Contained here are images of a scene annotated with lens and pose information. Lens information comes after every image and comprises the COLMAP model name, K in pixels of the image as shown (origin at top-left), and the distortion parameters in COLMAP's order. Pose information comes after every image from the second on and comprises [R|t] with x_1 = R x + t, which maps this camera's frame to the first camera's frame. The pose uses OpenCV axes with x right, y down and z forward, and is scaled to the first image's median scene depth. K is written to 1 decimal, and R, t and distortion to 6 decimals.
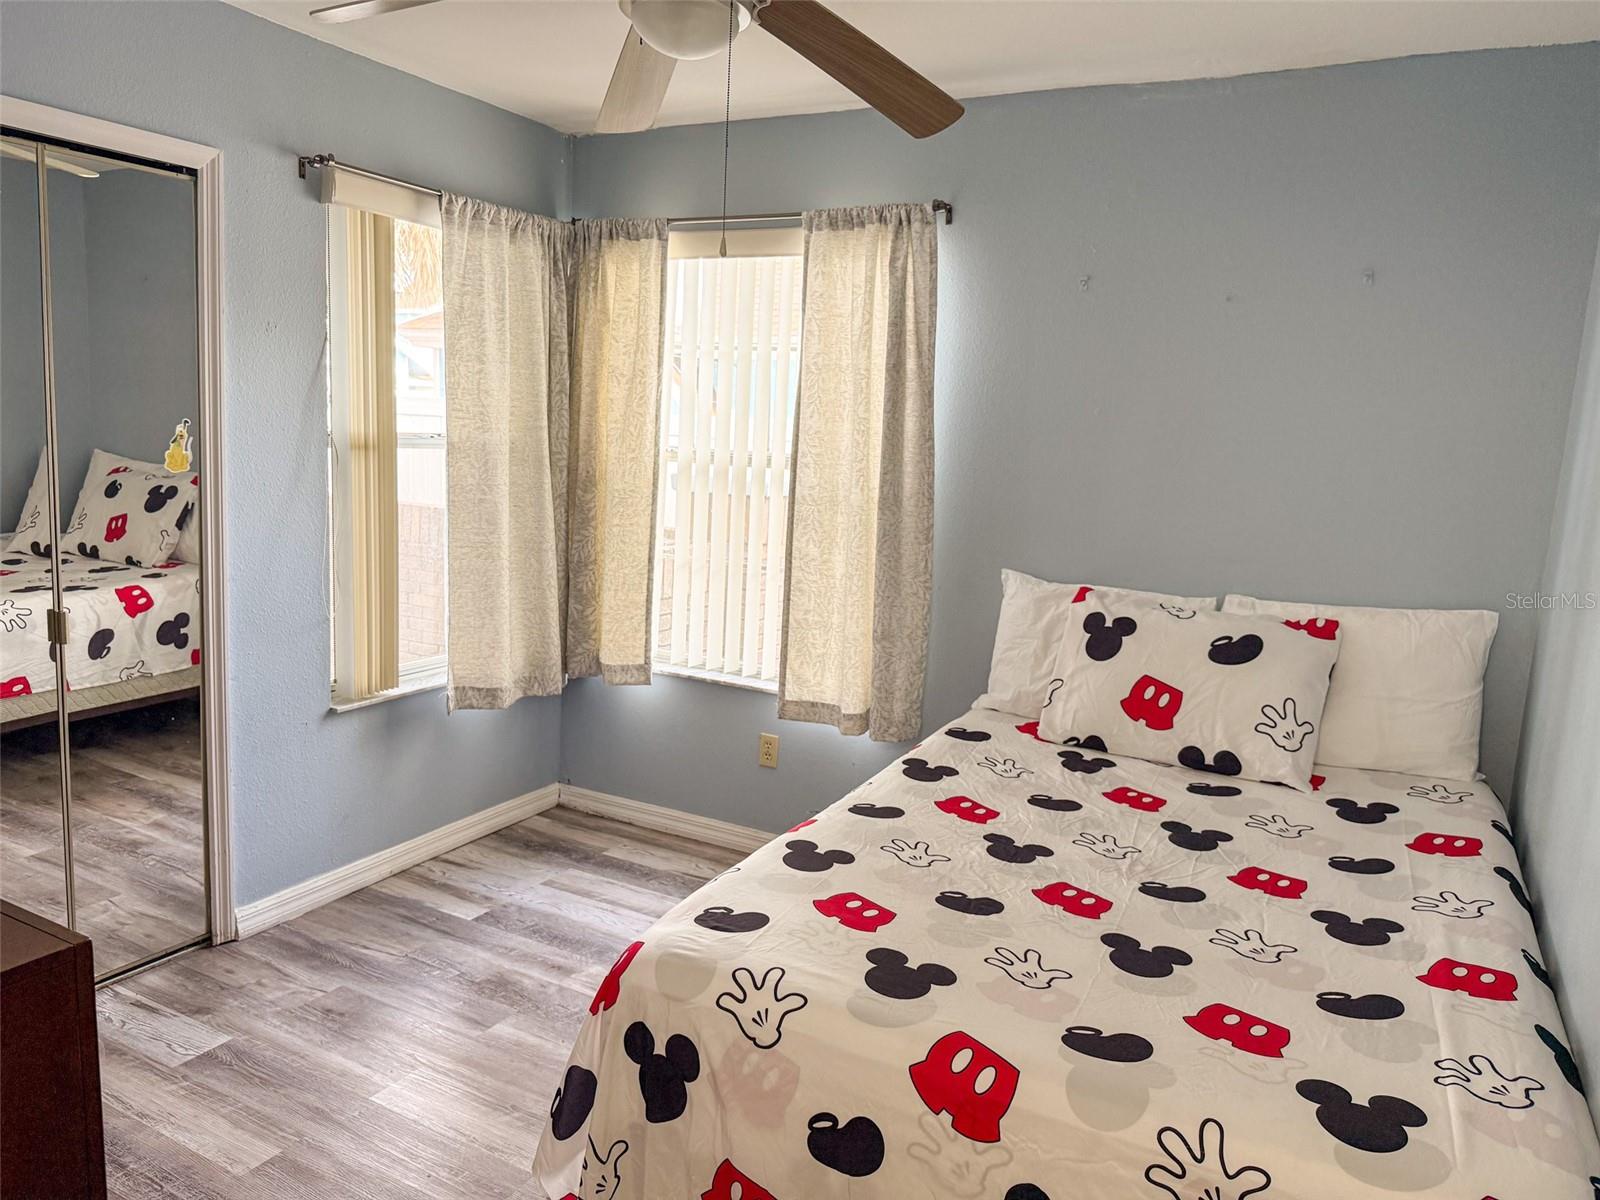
lens RADIAL K [[1131.1, 0, 800.0], [0, 1131.1, 600.0], [0, 0, 1]] dist [0.072166, -0.101901]
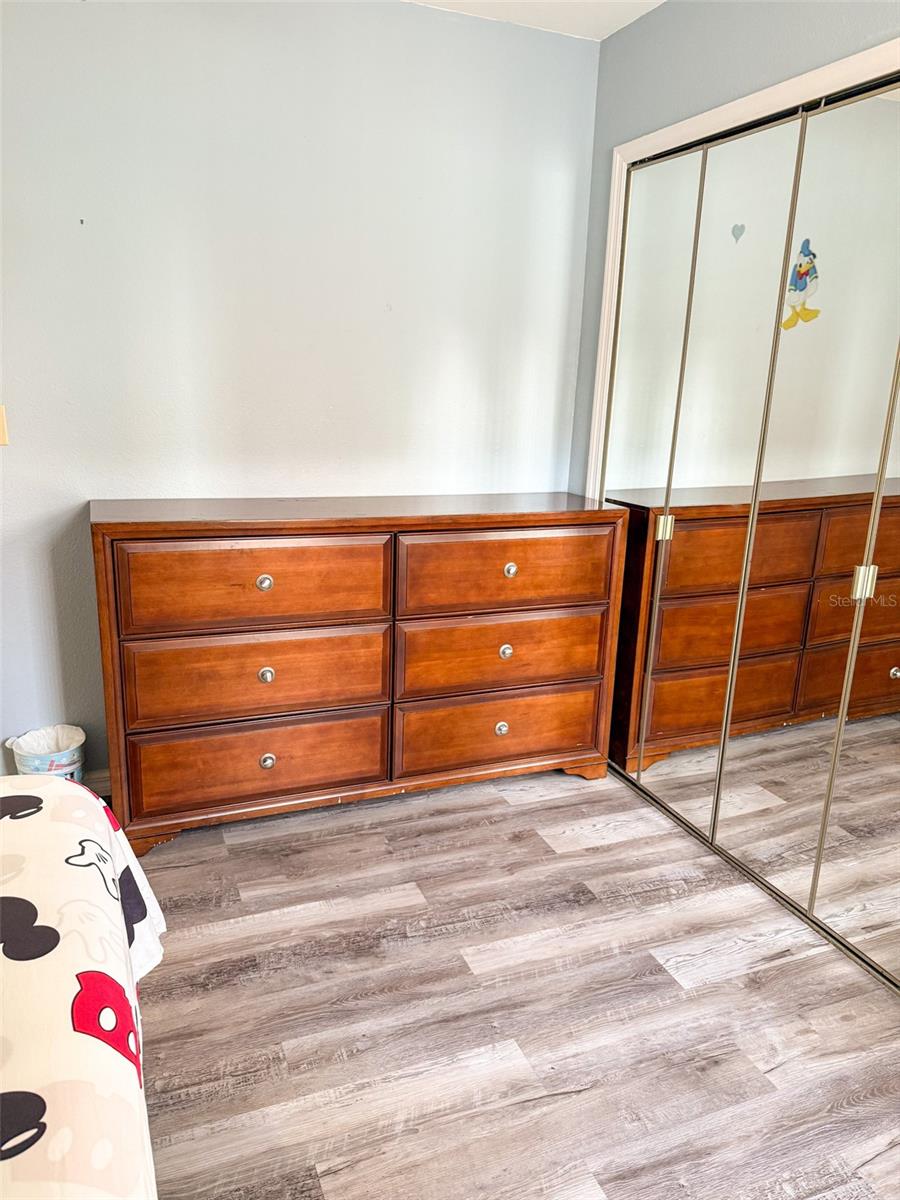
lens RADIAL K [[848.3, 0, 448.3], [0, 848.3, 603.6], [0, 0, 1]] dist [0.072166, -0.101901]
pose [[-0.634479, 0.139661, -0.760218, 0.179946], [-0.186839, 0.926661, 0.326175, -0.156030], [0.750018, 0.348989, -0.561853, 1.392775]]
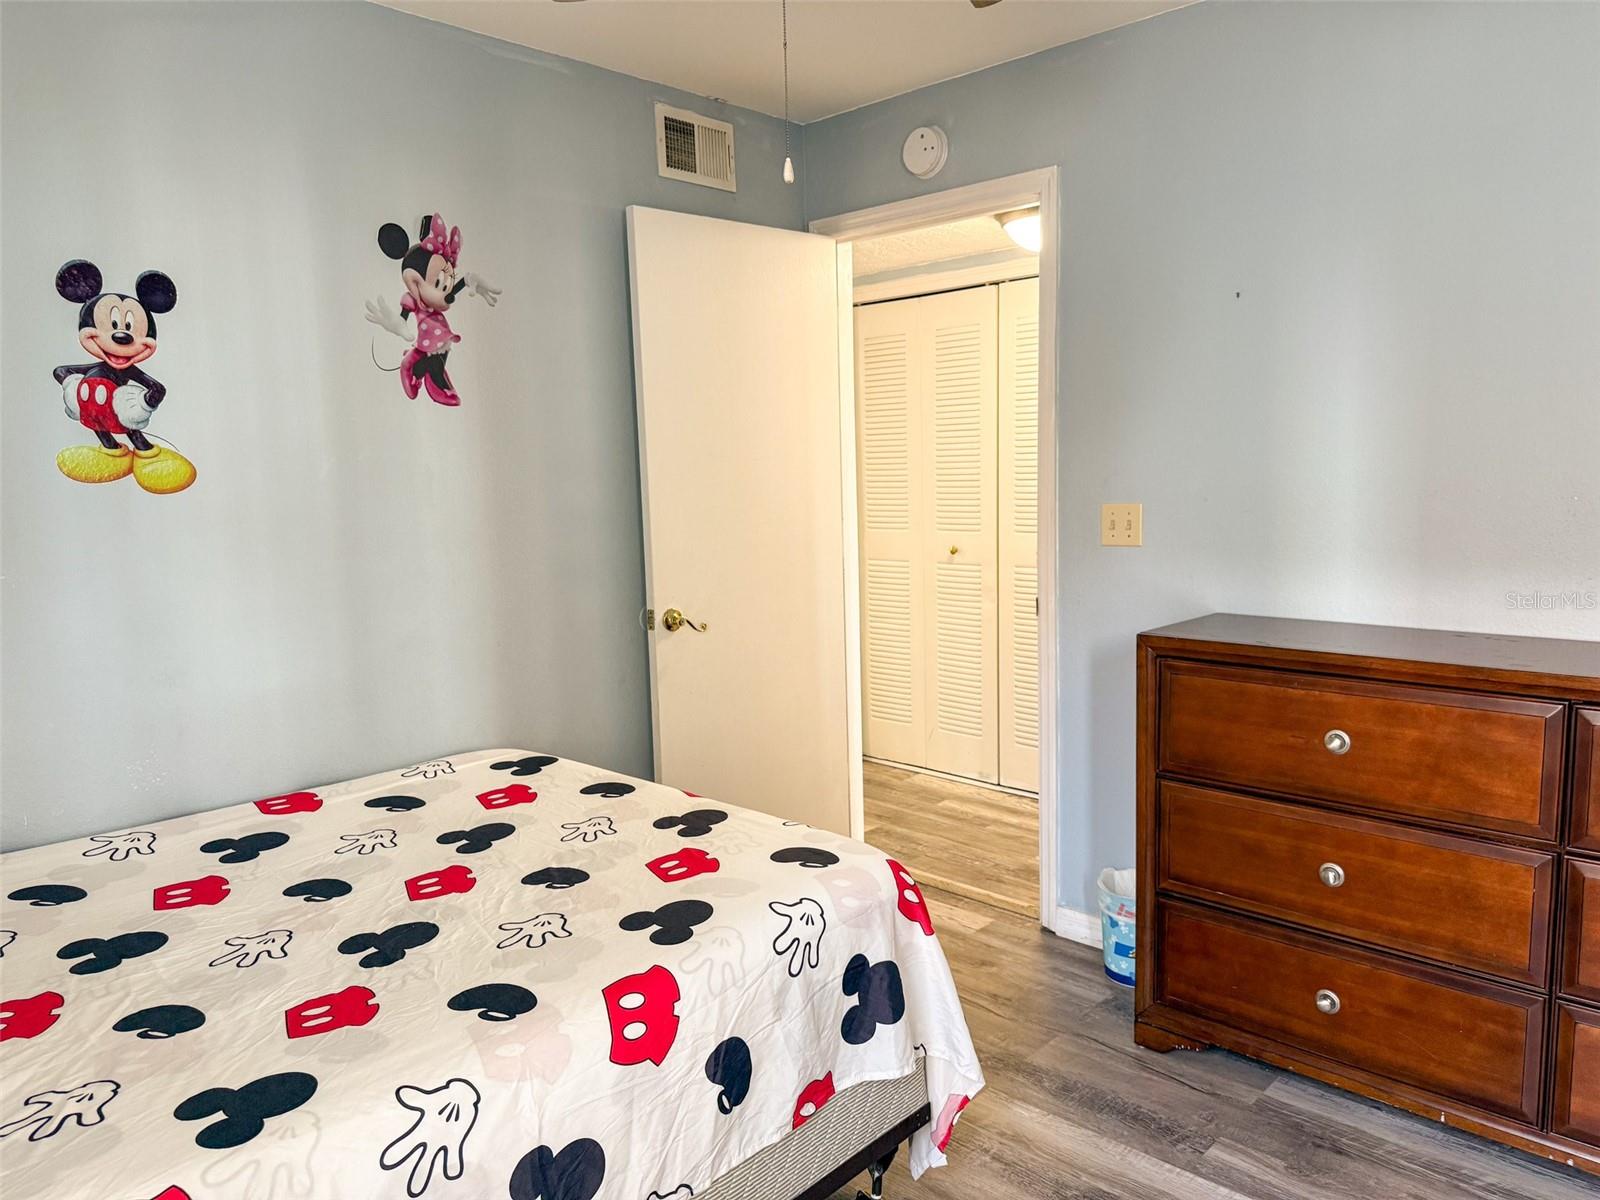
lens RADIAL K [[1134.6, 0, 790.8], [0, 1134.6, 603.7], [0, 0, 1]] dist [0.000171, -0.002583]
pose [[-0.963046, -0.049155, 0.264813, -0.262896], [0.030526, 0.956950, 0.288644, -0.210246], [-0.267601, 0.286061, -0.920086, 1.625162]]
